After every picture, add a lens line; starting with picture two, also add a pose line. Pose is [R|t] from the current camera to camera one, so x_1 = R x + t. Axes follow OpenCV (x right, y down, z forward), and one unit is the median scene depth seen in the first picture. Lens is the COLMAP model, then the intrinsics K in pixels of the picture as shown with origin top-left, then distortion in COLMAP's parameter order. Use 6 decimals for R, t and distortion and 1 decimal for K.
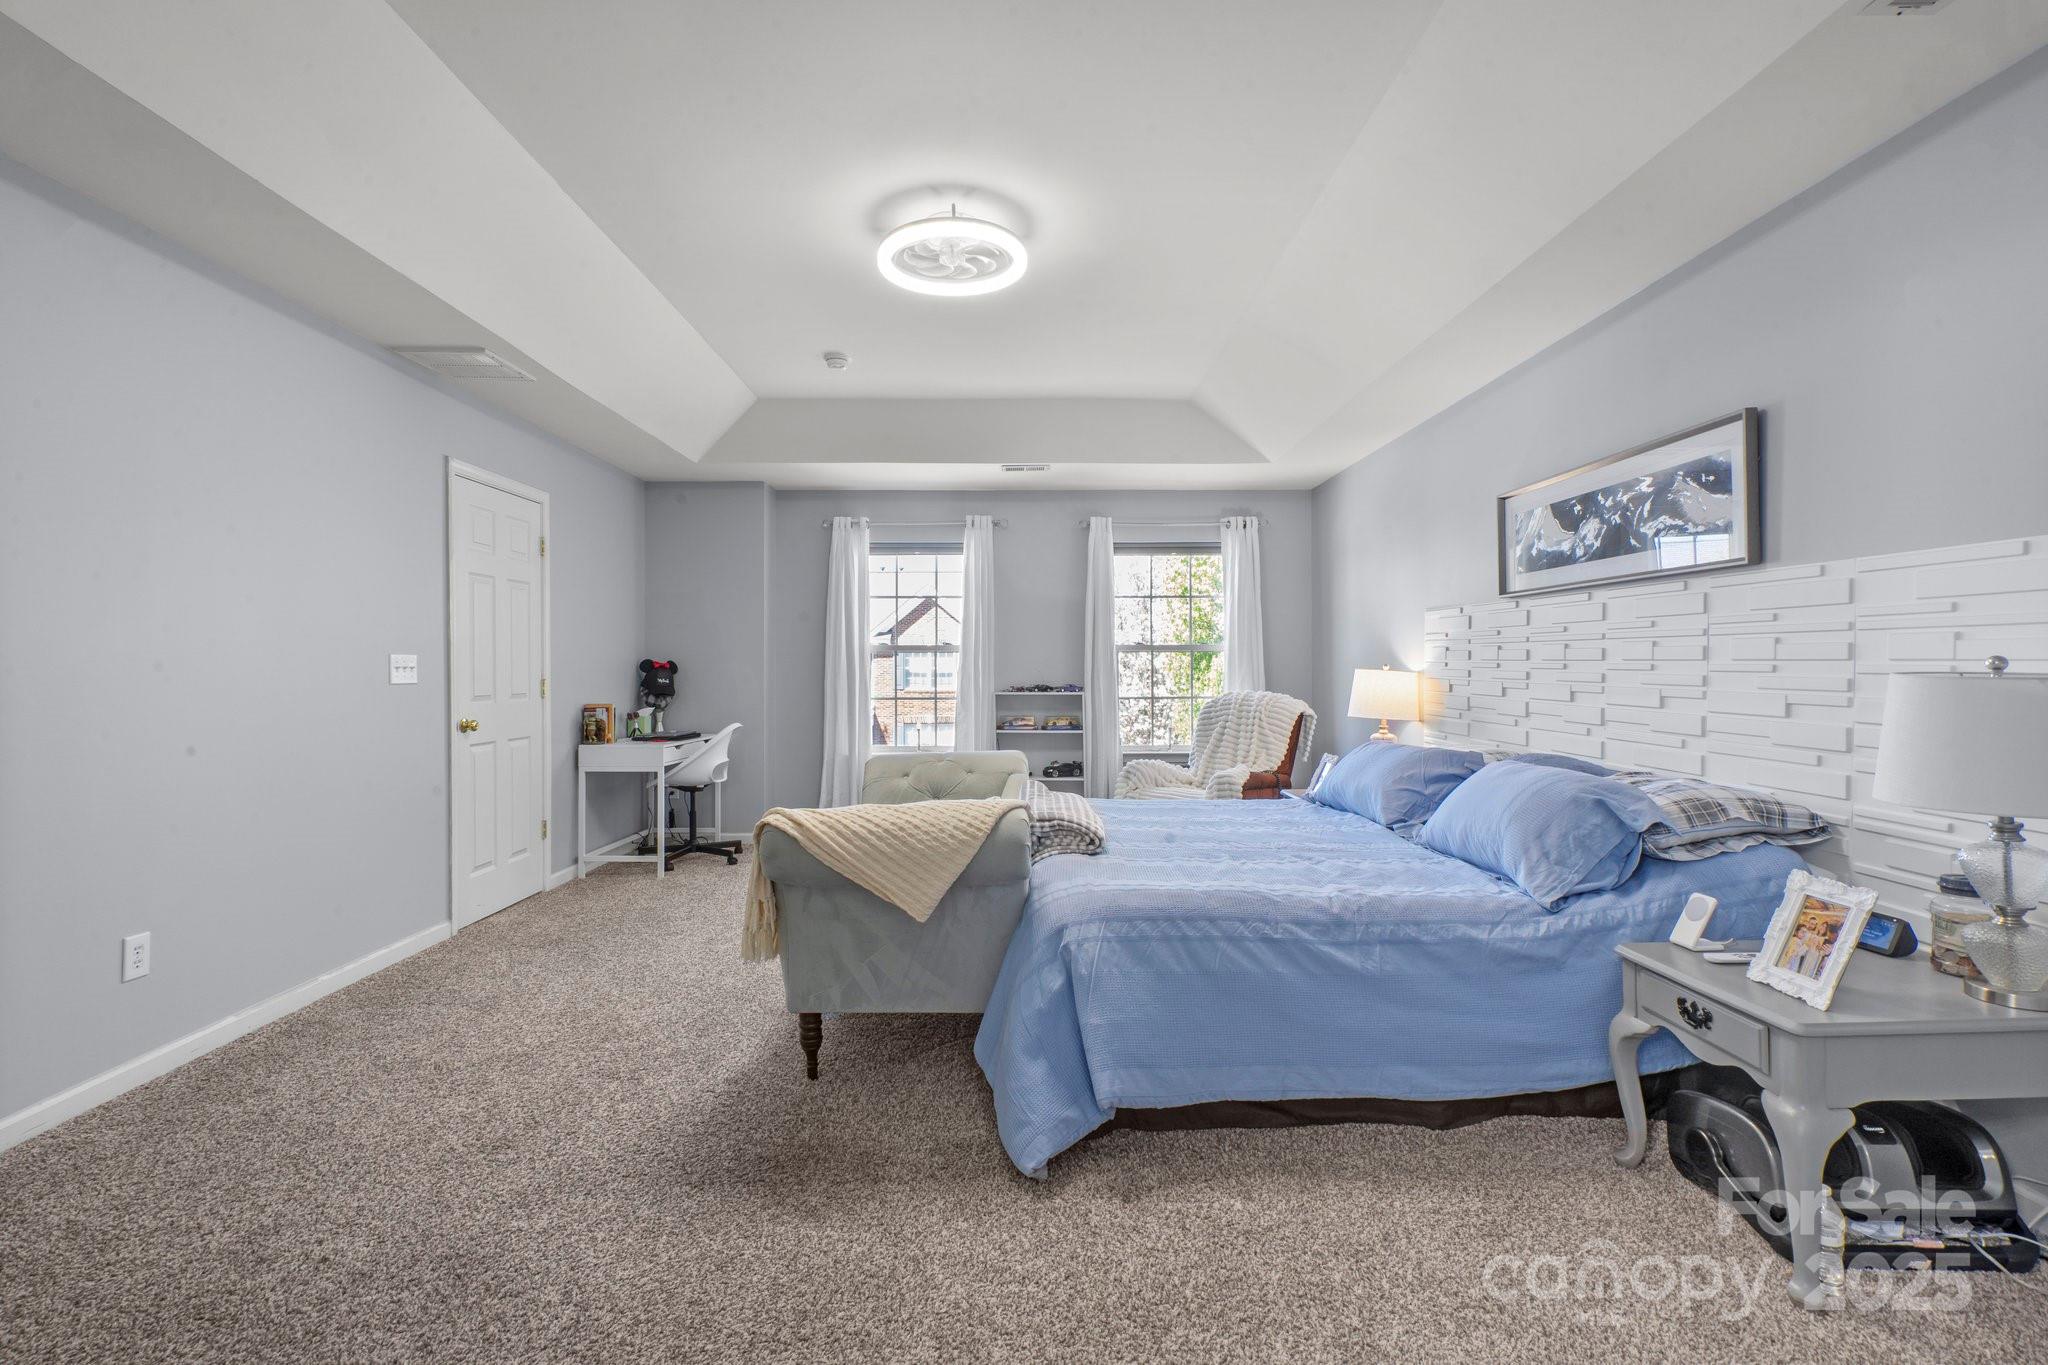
lens RADIAL K [[949.1, 0, 1022.9], [0, 949.1, 665.3], [0, 0, 1]] dist [0.001827, -0.001459]
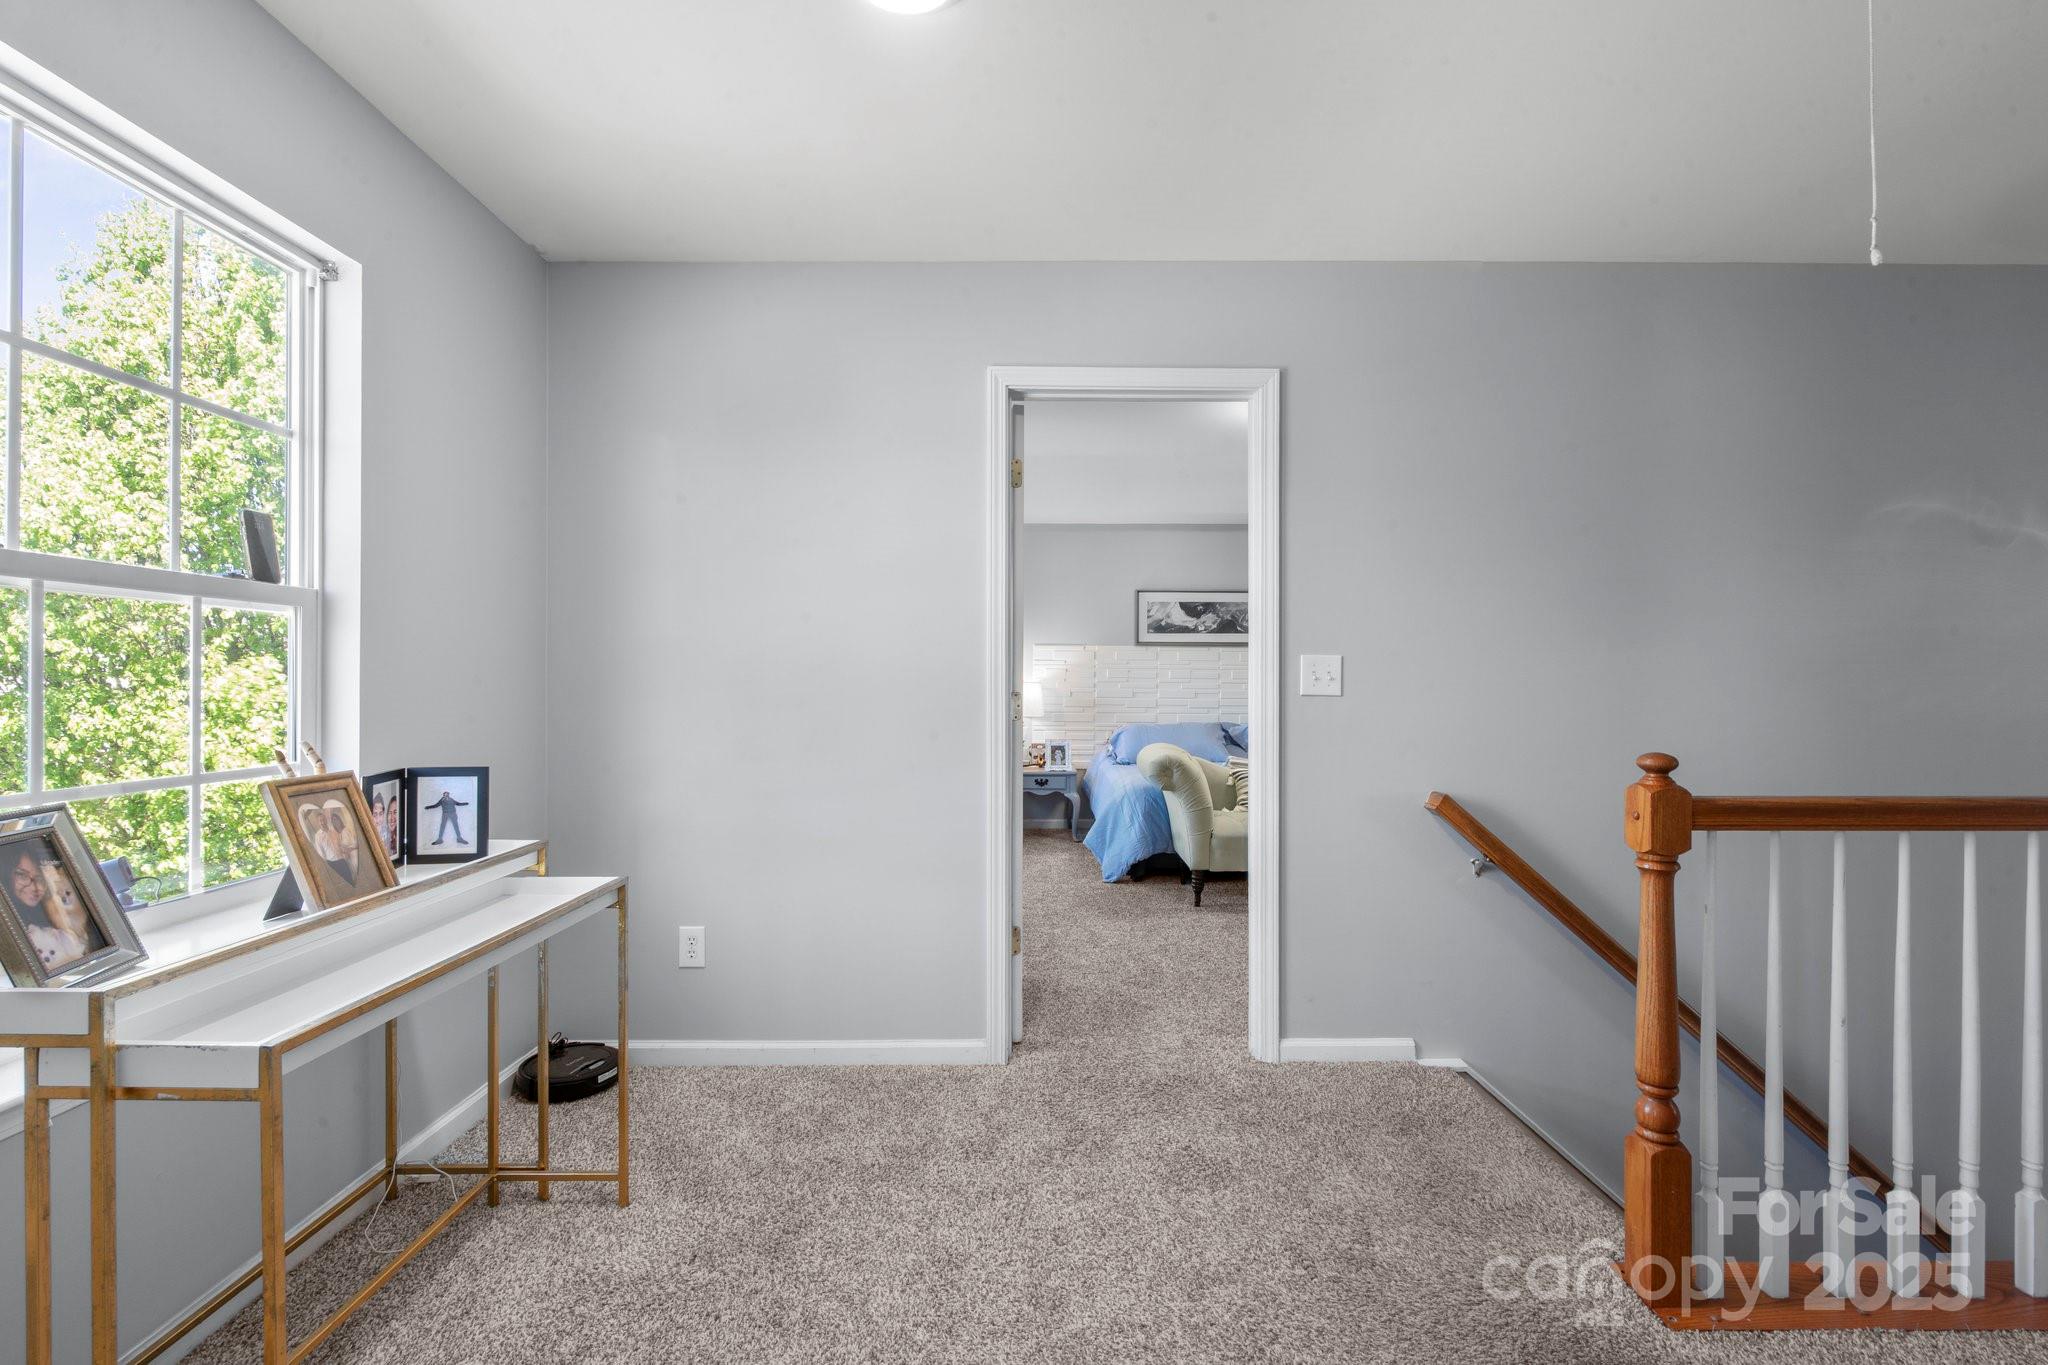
lens RADIAL K [[949.1, 0, 1022.9], [0, 949.1, 665.3], [0, 0, 1]] dist [0.001827, -0.001459]
pose [[0.074704, 0.012806, 0.997123, -1.670625], [-0.006341, 0.999903, -0.012366, -0.003325], [-0.997186, -0.005399, 0.074778, 1.274388]]
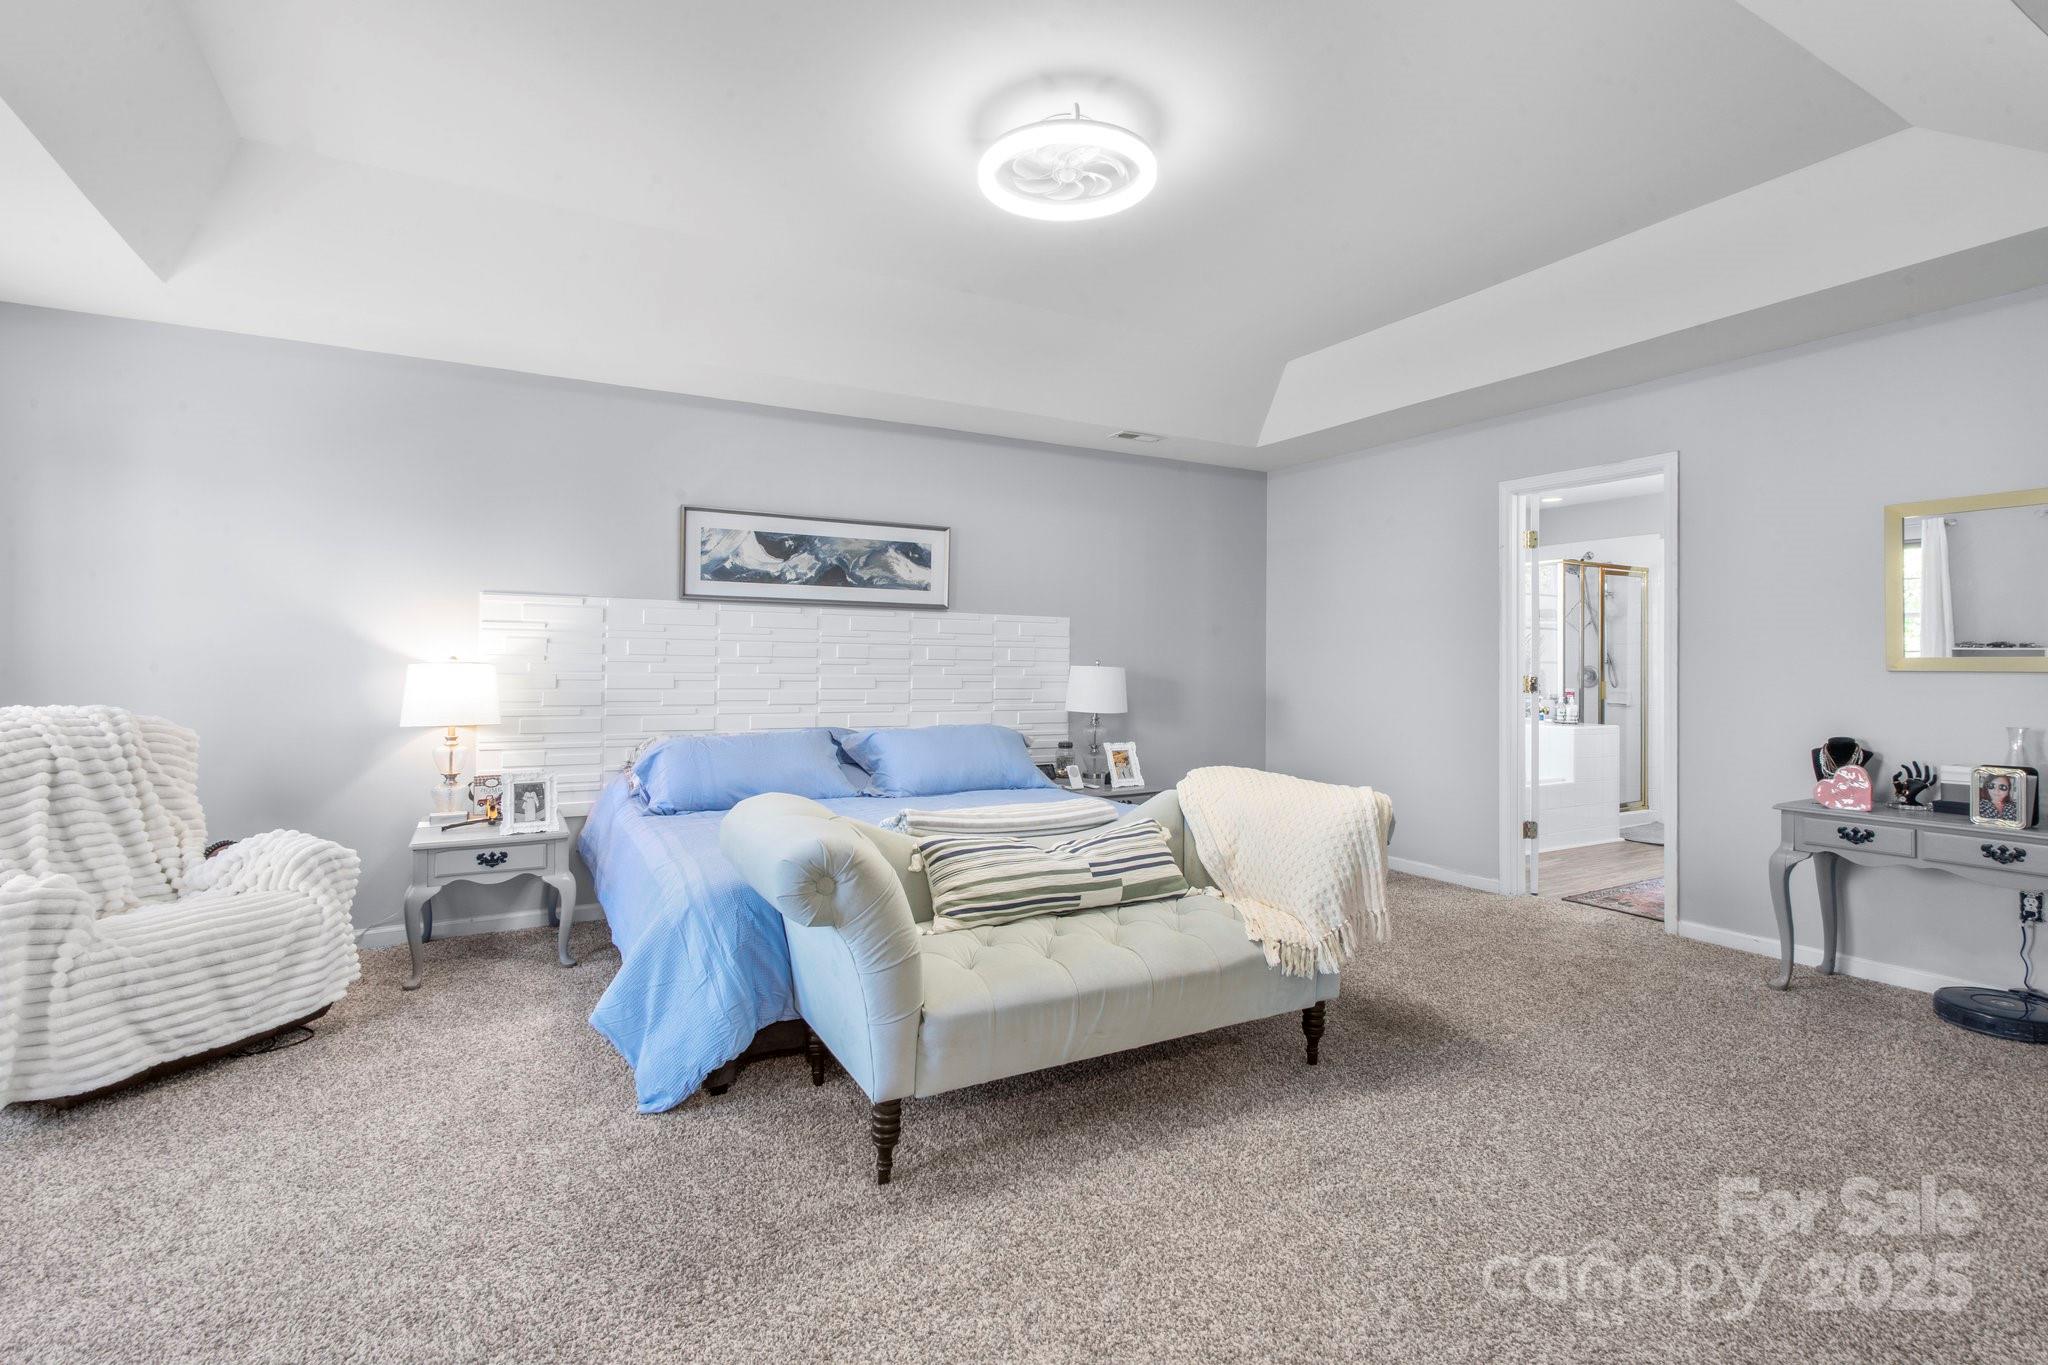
lens RADIAL K [[949.1, 0, 1022.9], [0, 949.1, 665.3], [0, 0, 1]] dist [0.001827, -0.001459]
pose [[-0.424220, -0.010293, 0.905501, -0.811114], [-0.015166, 0.999876, 0.004261, -0.001541], [-0.905432, -0.011925, -0.424324, 1.303347]]
